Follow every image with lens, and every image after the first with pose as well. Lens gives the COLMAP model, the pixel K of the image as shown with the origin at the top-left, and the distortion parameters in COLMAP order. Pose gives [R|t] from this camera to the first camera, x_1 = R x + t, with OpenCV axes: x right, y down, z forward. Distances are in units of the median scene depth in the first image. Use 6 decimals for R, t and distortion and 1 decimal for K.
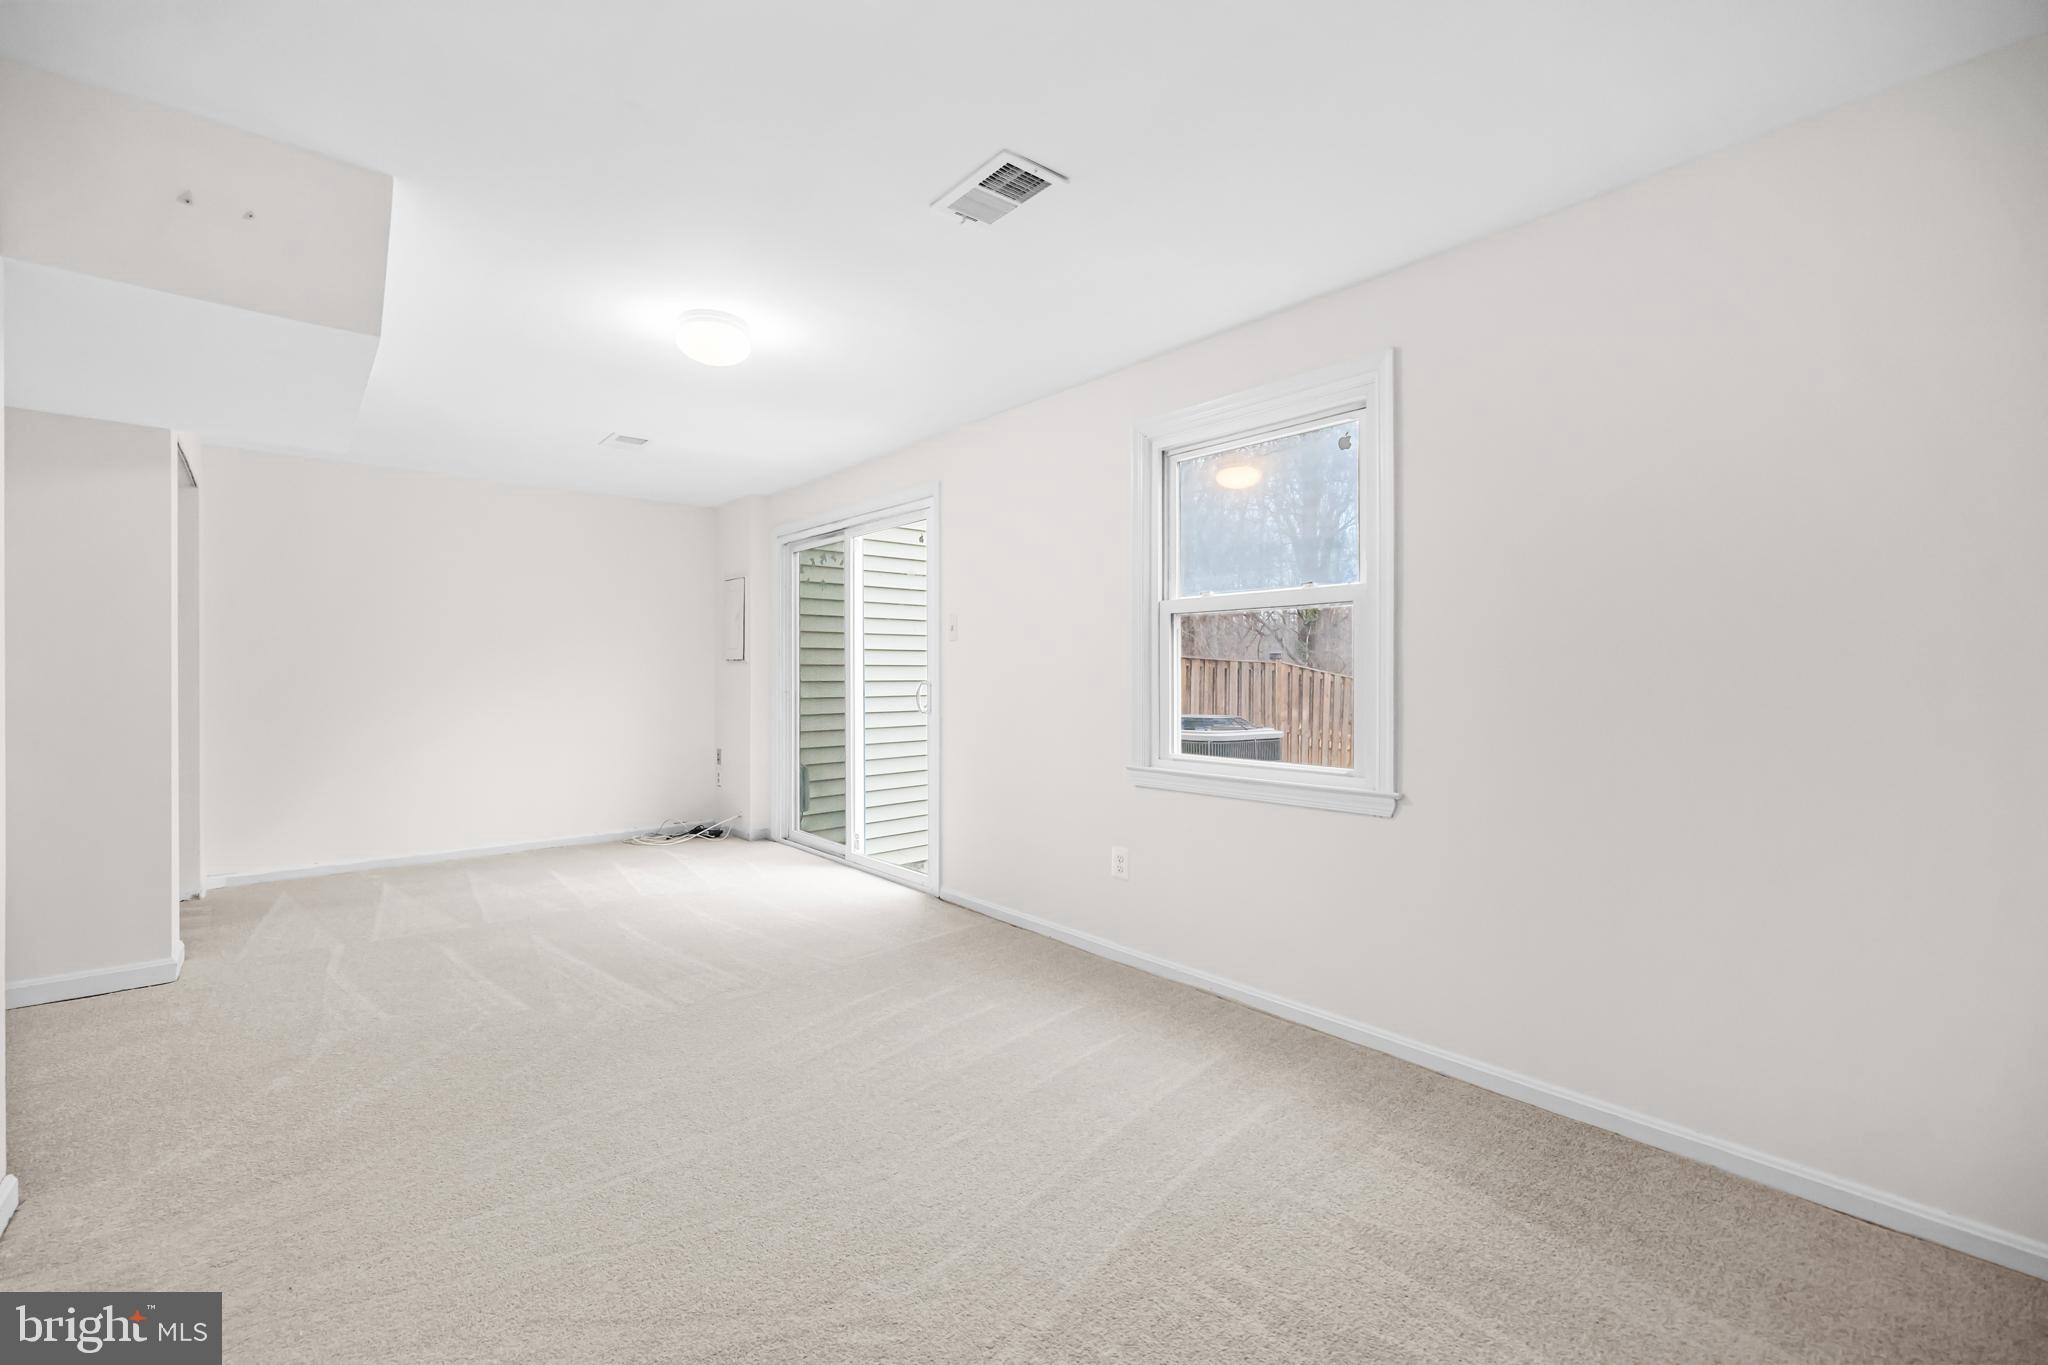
lens RADIAL K [[865.5, 0, 1023.2], [0, 865.5, 676.5], [0, 0, 1]] dist [0.000799, -0.000628]
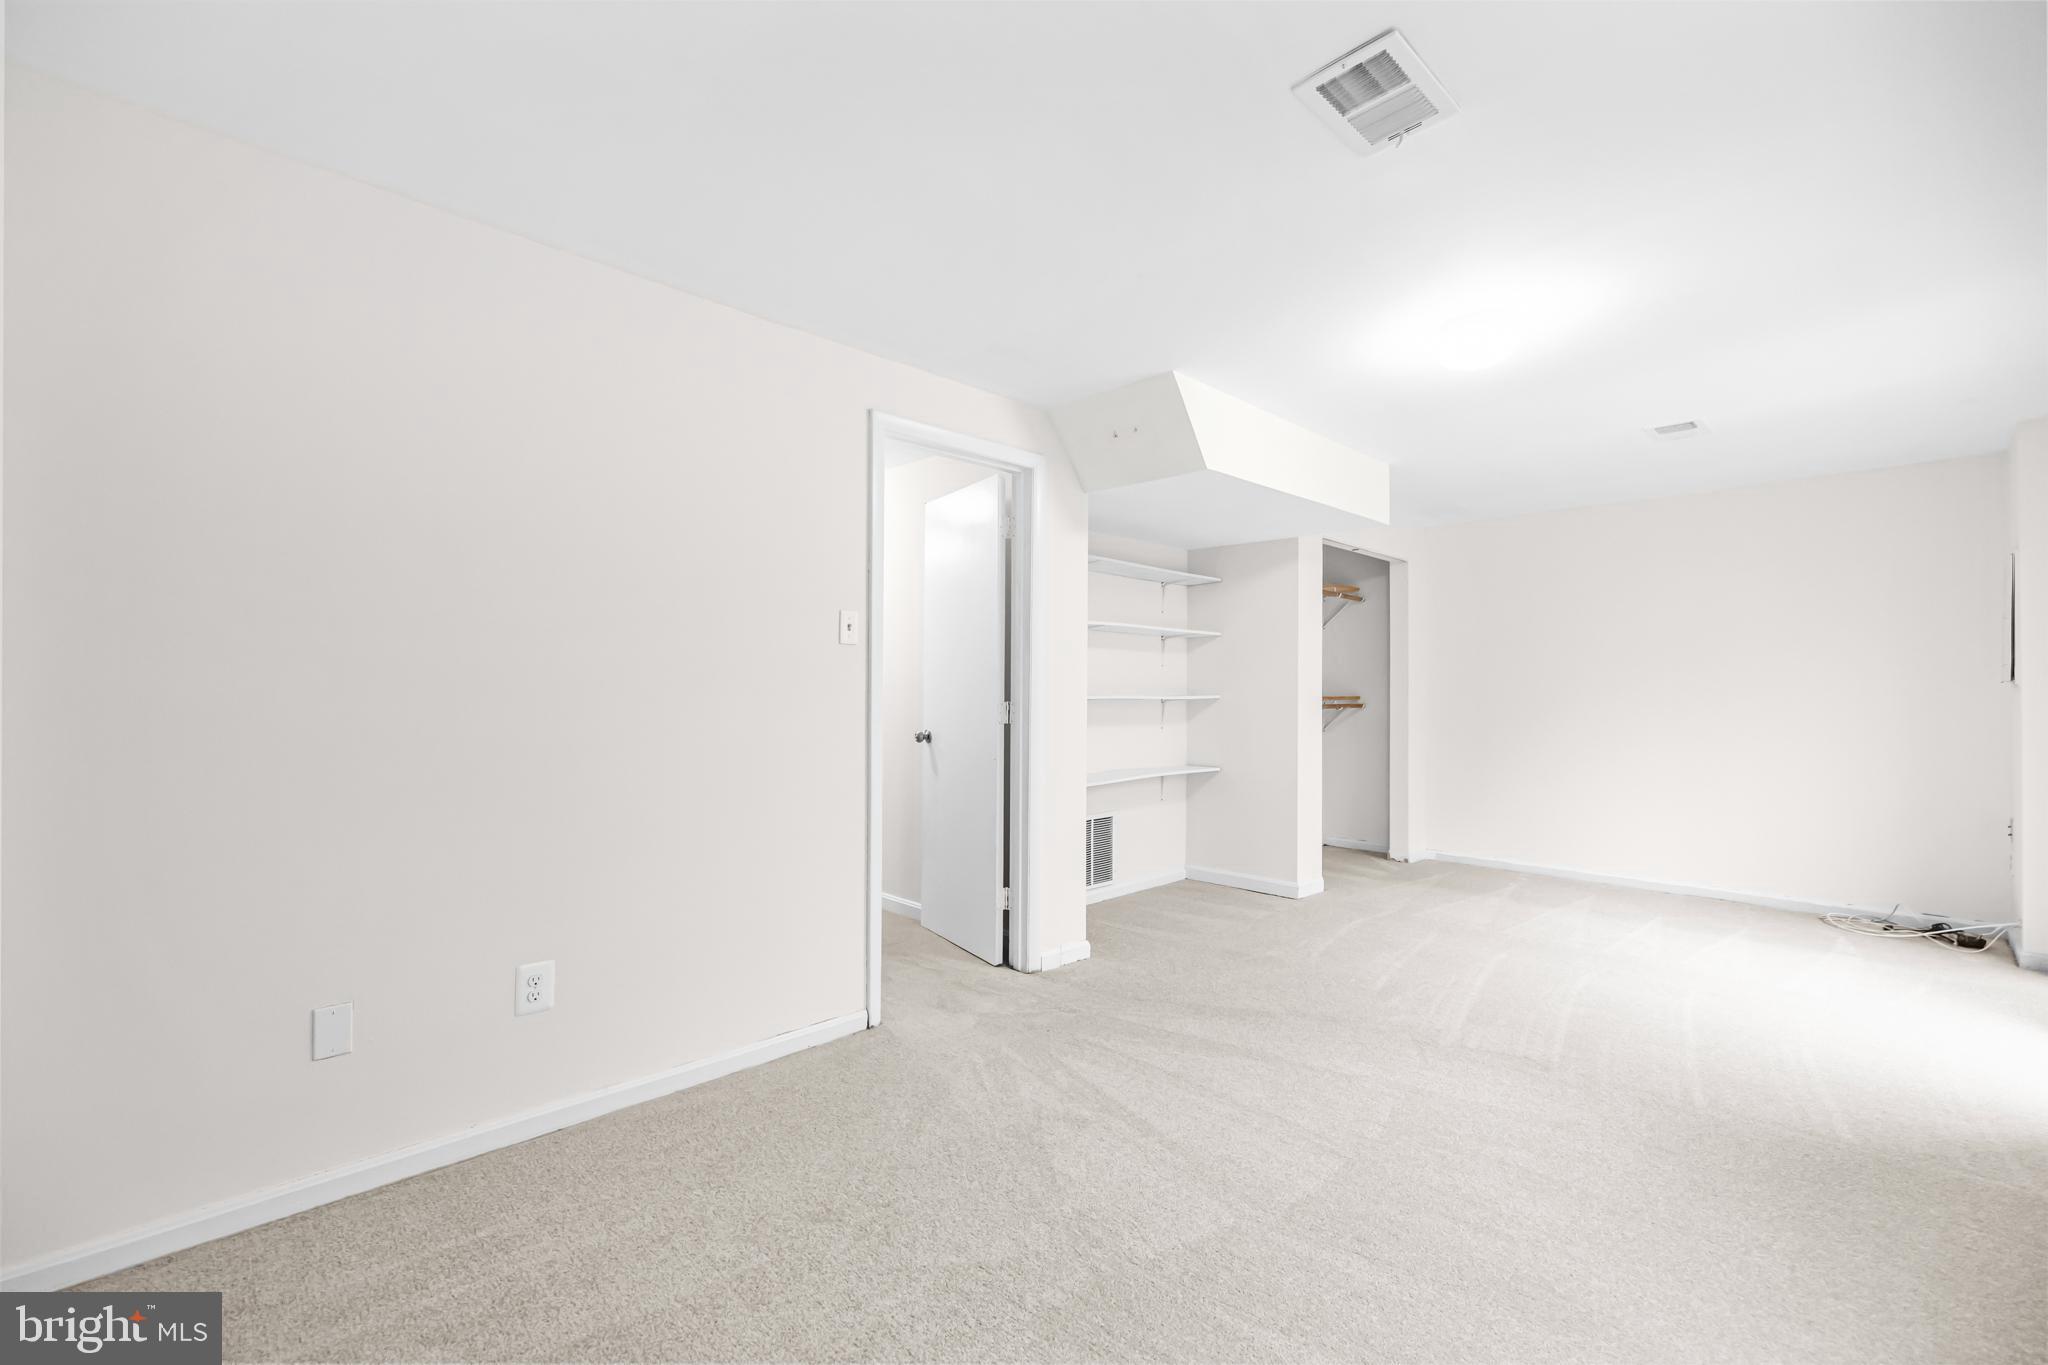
lens RADIAL K [[865.5, 0, 1023.2], [0, 865.5, 686.5], [0, 0, 1]] dist [0.000799, -0.000628]
pose [[0.055051, -0.006409, -0.998463, 0.497484], [-0.013046, 0.999889, -0.007137, -0.003068], [0.998398, 0.013419, 0.054961, 0.422364]]
